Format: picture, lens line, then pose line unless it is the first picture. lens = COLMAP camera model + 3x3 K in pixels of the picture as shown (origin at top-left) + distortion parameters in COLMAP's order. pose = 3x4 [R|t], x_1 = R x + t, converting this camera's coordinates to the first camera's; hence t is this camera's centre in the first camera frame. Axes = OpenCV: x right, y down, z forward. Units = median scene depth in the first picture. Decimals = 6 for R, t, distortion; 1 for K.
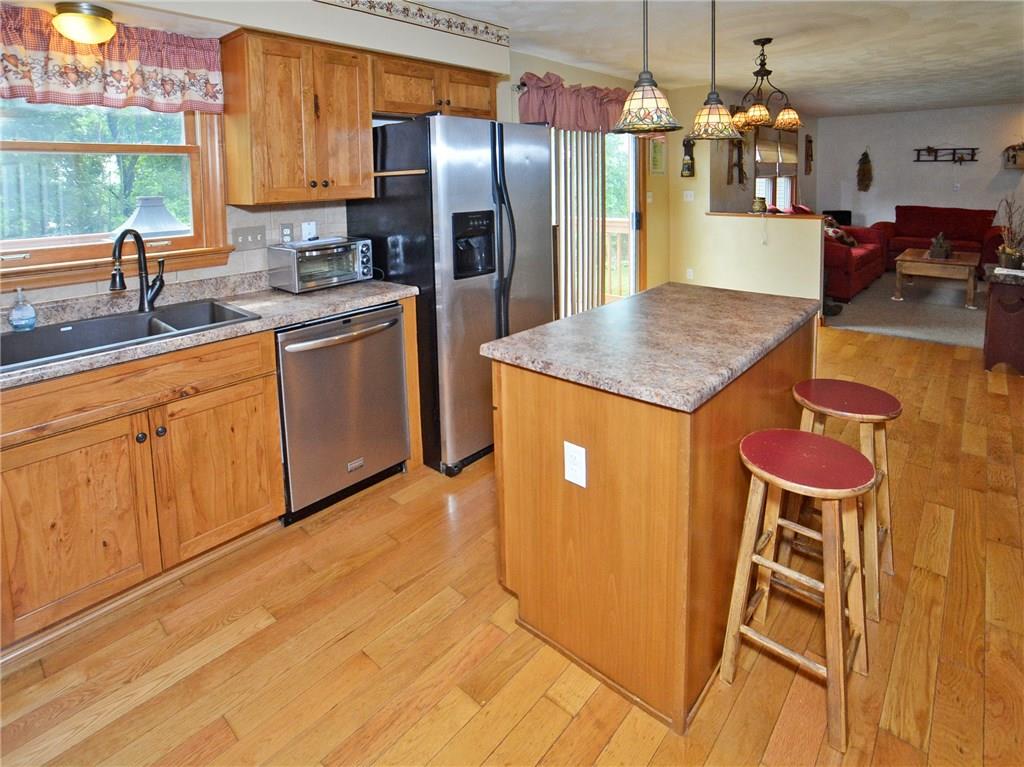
lens RADIAL K [[553.7, 0, 507.4], [0, 553.7, 229.6], [0, 0, 1]] dist [0.002454, 0.001407]
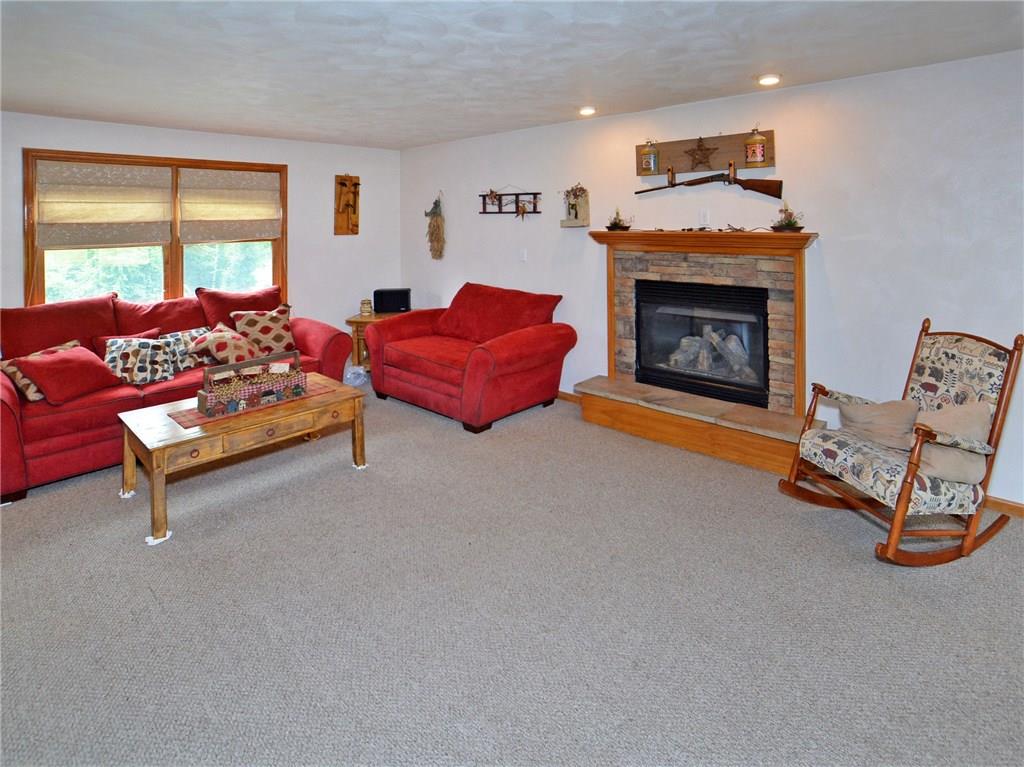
lens RADIAL K [[549.7, 0, 505.8], [0, 549.7, 242.4], [0, 0, 1]] dist [-0.001357, 0.000216]
pose [[0.998565, -0.003830, -0.053413, 1.699304], [0.001525, 0.999069, -0.043122, -0.133841], [0.053528, 0.042979, 0.997641, 0.805595]]
